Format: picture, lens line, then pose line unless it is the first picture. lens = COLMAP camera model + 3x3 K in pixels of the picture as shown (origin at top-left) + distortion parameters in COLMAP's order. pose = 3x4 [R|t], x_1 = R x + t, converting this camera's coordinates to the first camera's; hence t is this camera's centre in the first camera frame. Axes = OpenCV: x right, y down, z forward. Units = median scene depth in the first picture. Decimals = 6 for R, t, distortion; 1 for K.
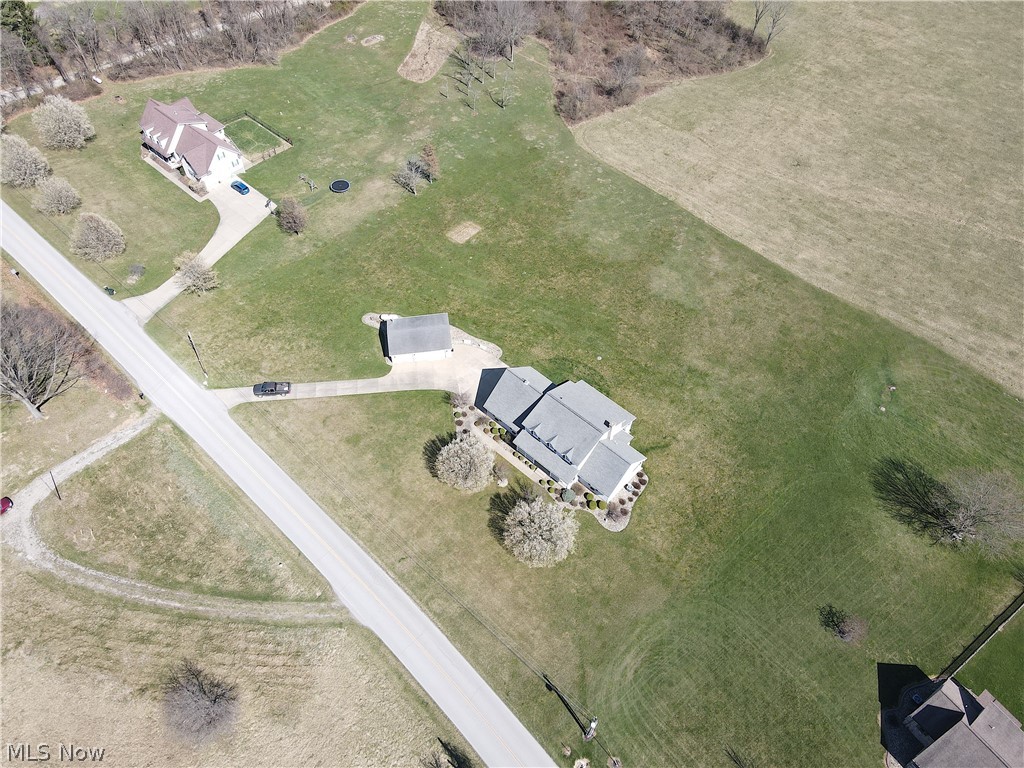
lens RADIAL K [[756.4, 0, 507.9], [0, 756.4, 384.3], [0, 0, 1]] dist [-0.008511, 0.034078]
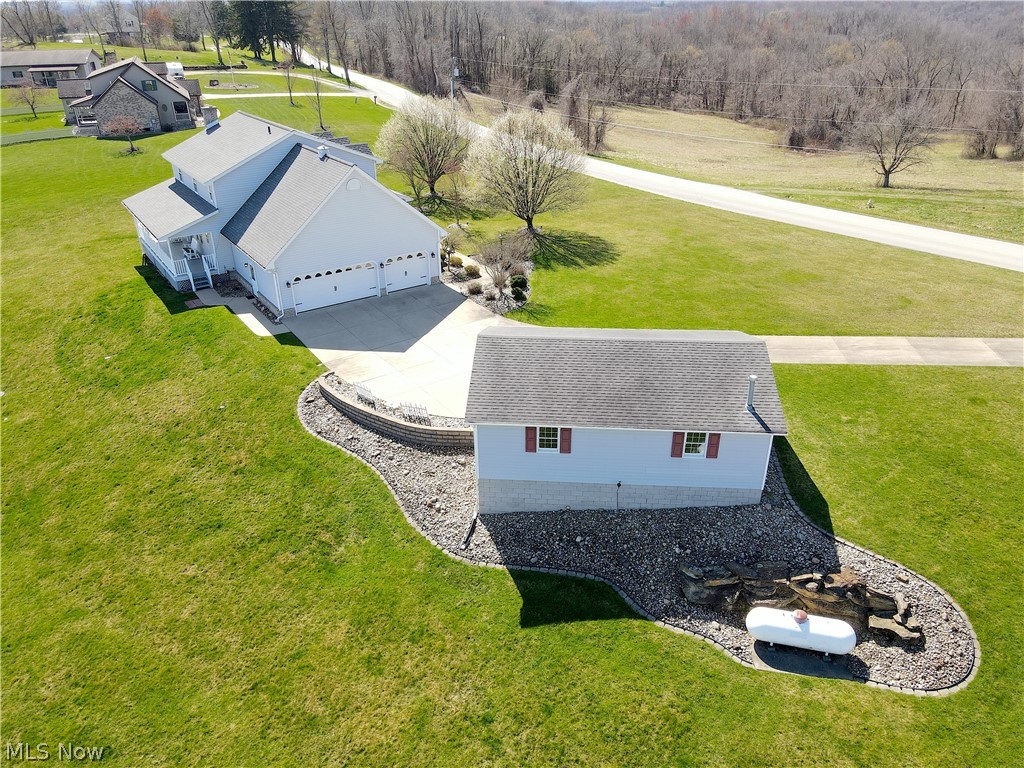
lens RADIAL K [[756.4, 0, 507.9], [0, 756.4, 384.3], [0, 0, 1]] dist [-0.008511, 0.034078]
pose [[-0.974689, -0.090538, 0.204413, -0.135834], [0.184110, 0.193636, 0.963643, -0.294283], [-0.126828, 0.976887, -0.172066, 1.078362]]
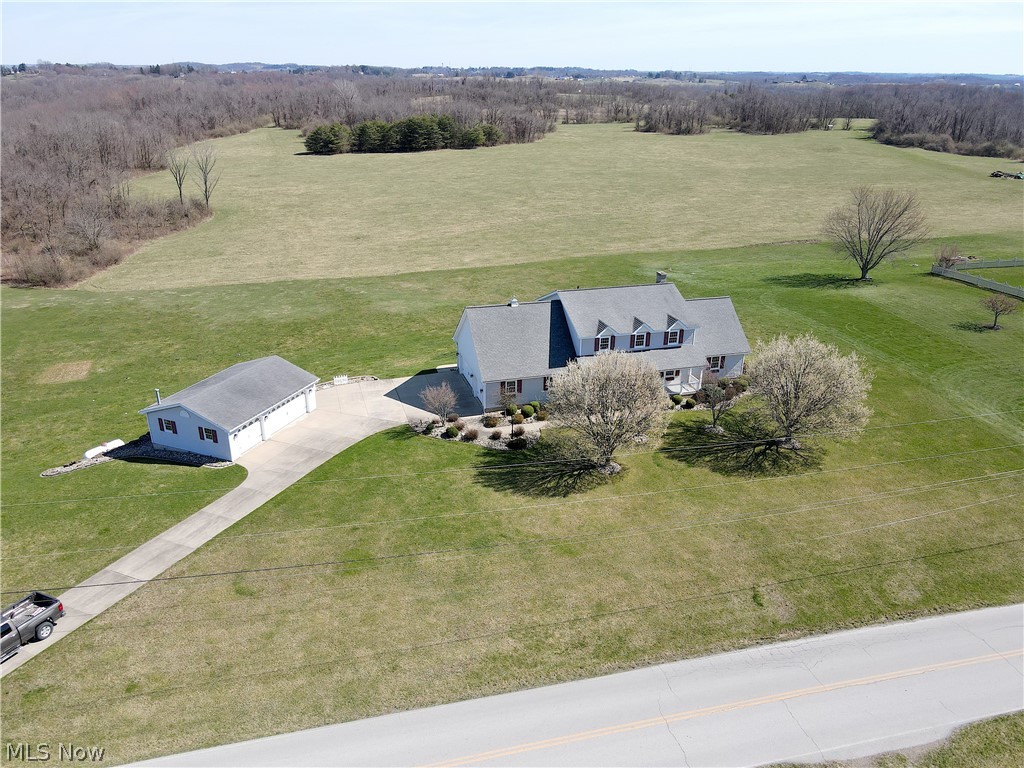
lens RADIAL K [[756.4, 0, 507.9], [0, 756.4, 384.3], [0, 0, 1]] dist [-0.008511, 0.034078]
pose [[0.511218, -0.323763, 0.796136, -0.402391], [0.673455, 0.726416, -0.137032, 0.103949], [-0.533960, 0.606216, 0.589397, 0.664319]]
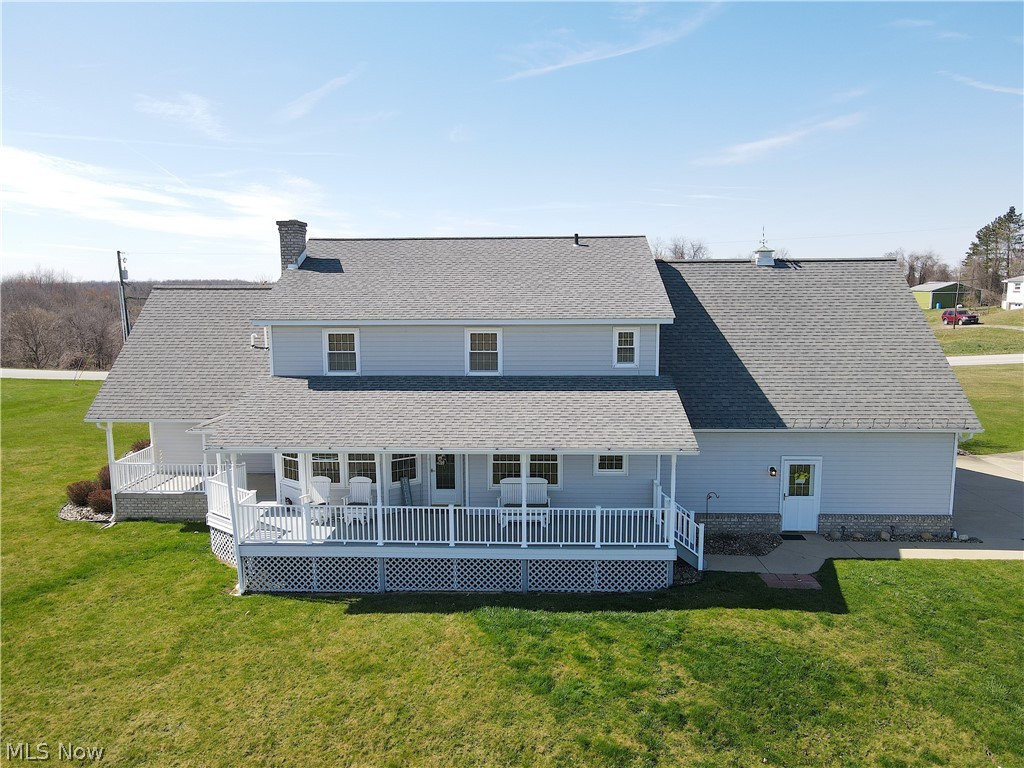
lens RADIAL K [[756.4, 0, 507.9], [0, 756.4, 384.3], [0, 0, 1]] dist [-0.008511, 0.034078]
pose [[-0.753697, 0.095026, -0.650316, 0.204926], [-0.514997, 0.529349, 0.674216, -0.084102], [0.408312, 0.843066, -0.350031, 0.998385]]
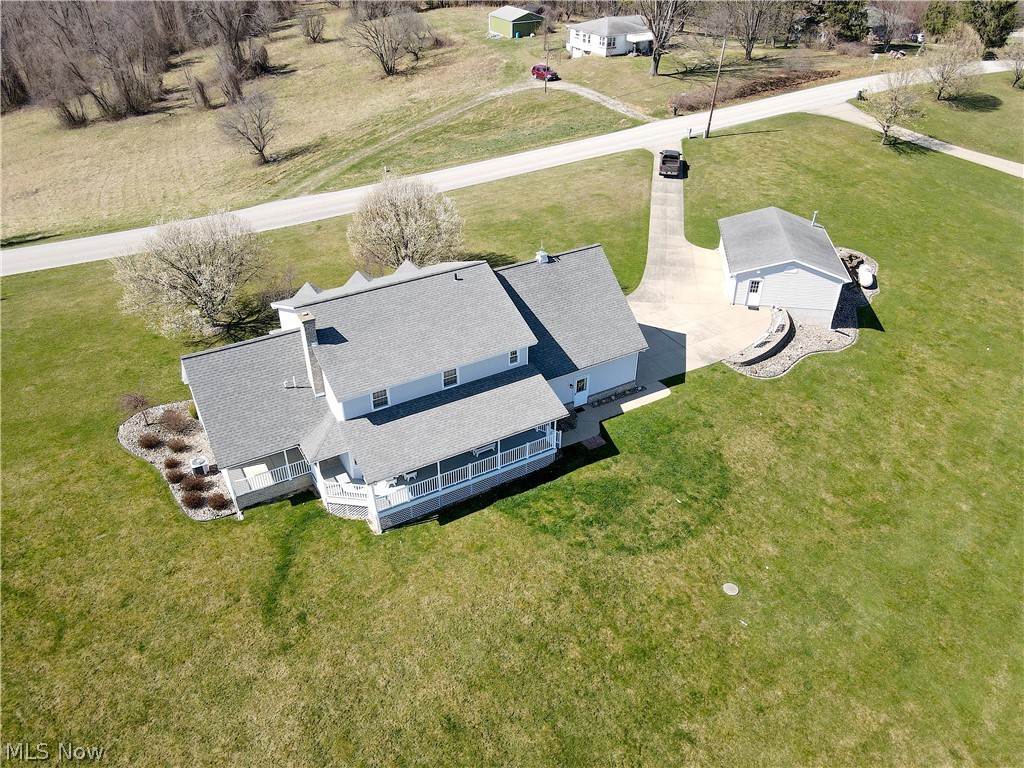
lens RADIAL K [[754.6, 0, 506.4], [0, 754.6, 386.7], [0, 0, 1]] dist [-0.004535, 0.048051]
pose [[-0.288773, 0.531960, -0.796008, 0.343661], [-0.756268, 0.383095, 0.530374, -0.155545], [0.587085, 0.755153, 0.291677, 0.861049]]
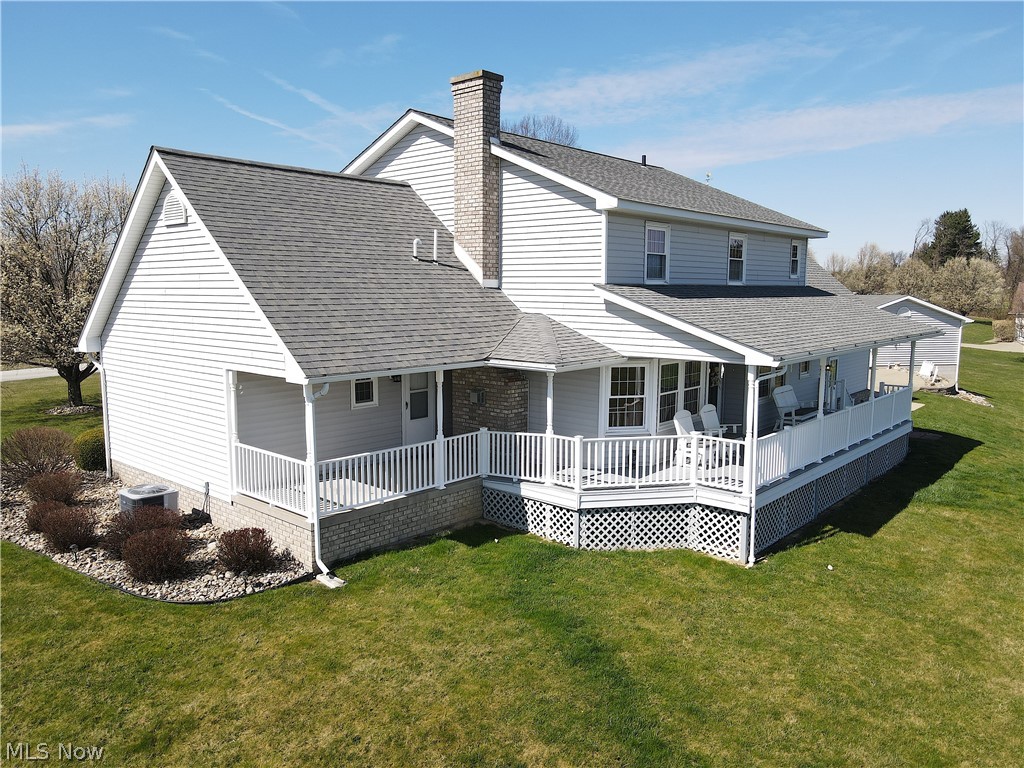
lens RADIAL K [[756.4, 0, 507.9], [0, 756.4, 384.3], [0, 0, 1]] dist [-0.008511, 0.034078]
pose [[0.025529, 0.131803, -0.990947, 0.253987], [-0.792441, 0.606959, 0.060315, 0.064967], [0.609414, 0.783727, 0.119941, 0.908172]]
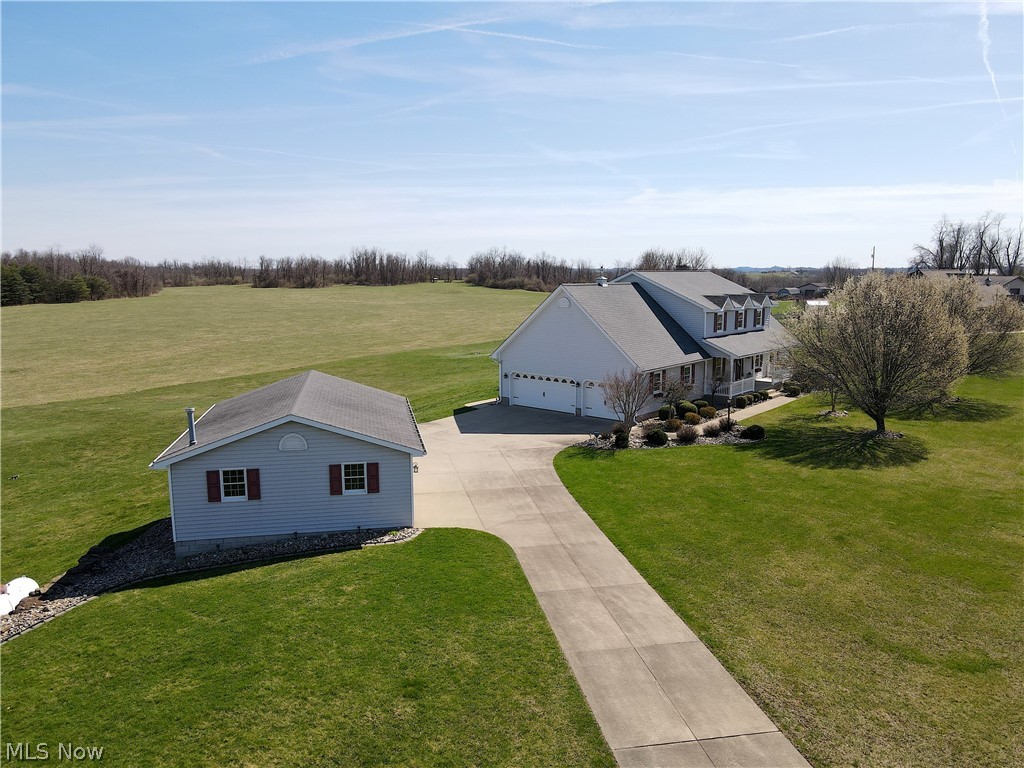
lens RADIAL K [[754.6, 0, 506.4], [0, 754.6, 386.7], [0, 0, 1]] dist [-0.004535, 0.048051]
pose [[-0.041811, -0.150655, 0.987702, -0.348340], [0.790439, 0.599665, 0.124929, -0.055477], [-0.611112, 0.785942, 0.094011, 0.962885]]
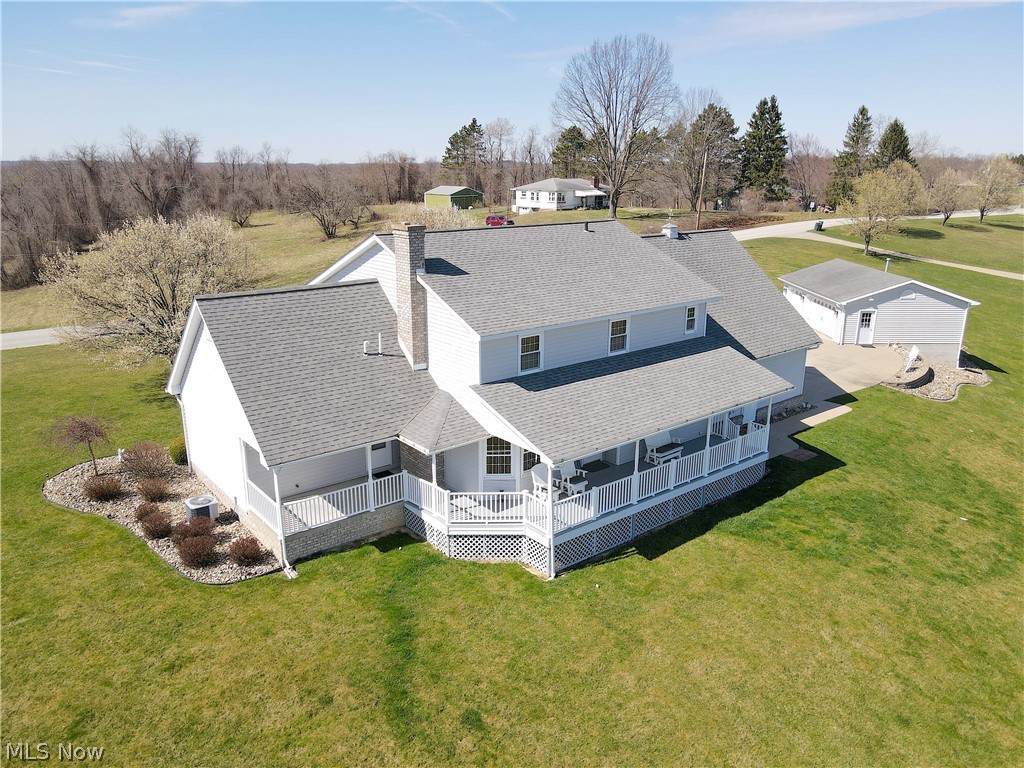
lens RADIAL K [[756.4, 0, 507.9], [0, 756.4, 384.3], [0, 0, 1]] dist [-0.008511, 0.034078]
pose [[-0.140985, 0.278754, -0.949958, 0.301033], [-0.783124, 0.555631, 0.279268, -0.002646], [0.605673, 0.783307, 0.139963, 0.898711]]
